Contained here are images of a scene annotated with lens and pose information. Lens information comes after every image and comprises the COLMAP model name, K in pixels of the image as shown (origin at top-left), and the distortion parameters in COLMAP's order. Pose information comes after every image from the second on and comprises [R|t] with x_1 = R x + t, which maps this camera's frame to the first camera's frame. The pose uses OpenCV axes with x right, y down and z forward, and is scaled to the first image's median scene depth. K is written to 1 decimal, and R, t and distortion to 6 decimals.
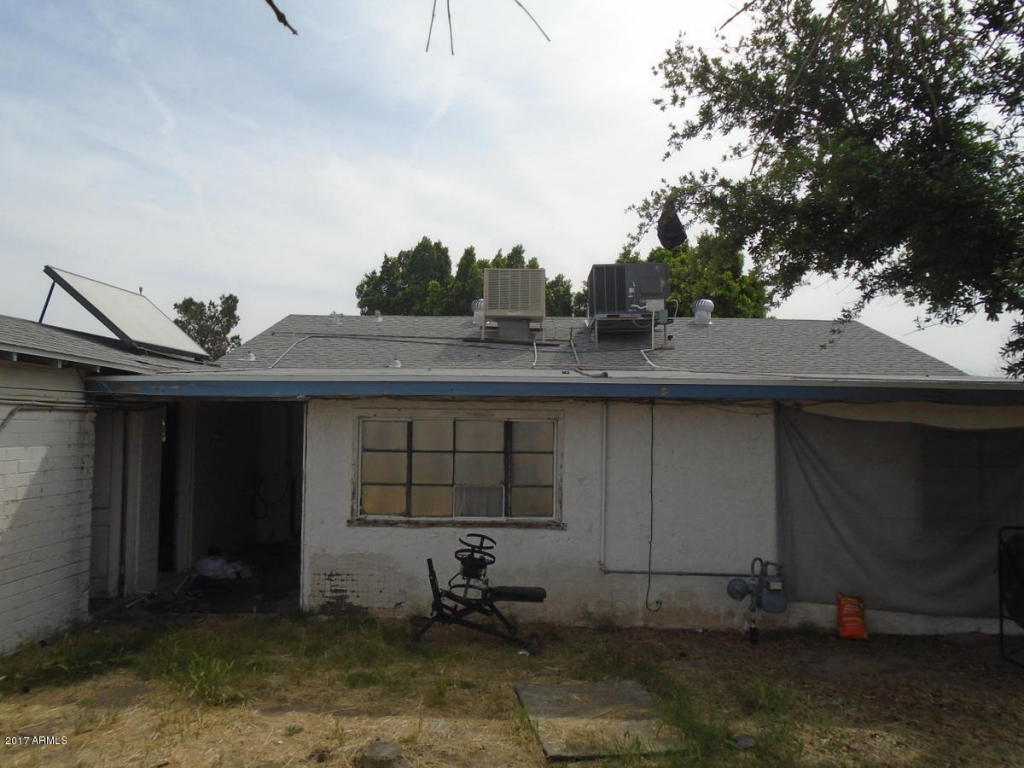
lens RADIAL K [[784.8, 0, 512.0], [0, 784.8, 384.0], [0, 0, 1]] dist [-0.001161, -0.002018]
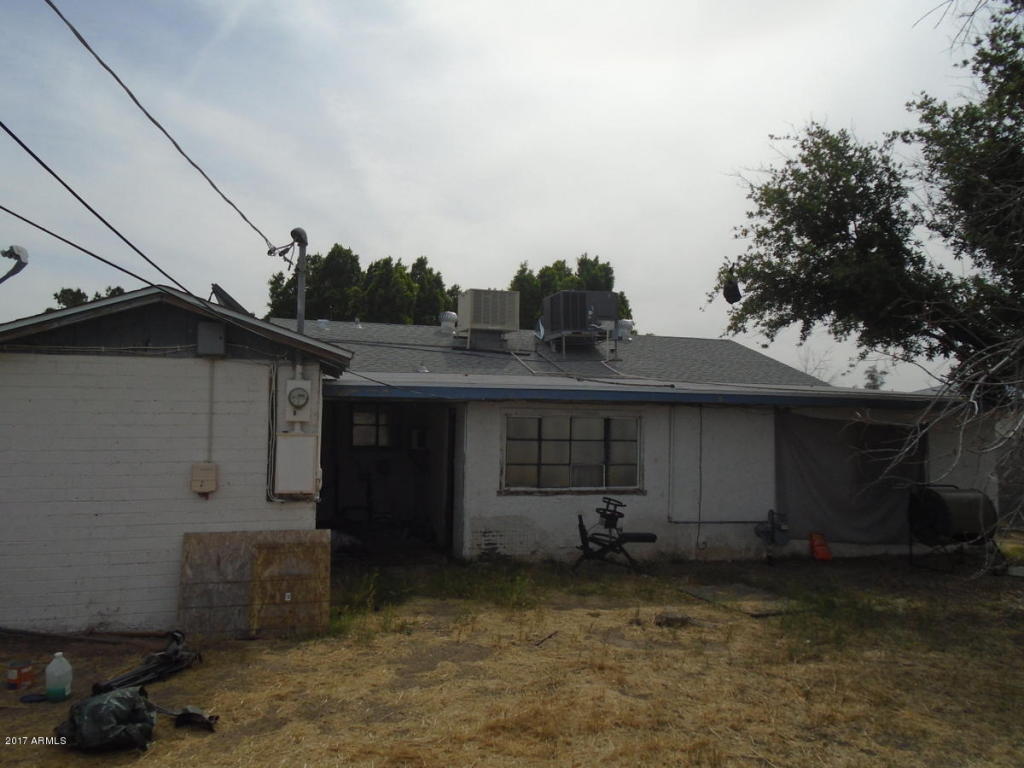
lens RADIAL K [[784.8, 0, 512.0], [0, 784.8, 384.0], [0, 0, 1]] dist [-0.001161, -0.002018]
pose [[0.960136, 0.017382, 0.278994, -0.563800], [-0.019243, 0.999807, 0.003931, -0.015995], [-0.278872, -0.009143, 0.960285, -0.295600]]
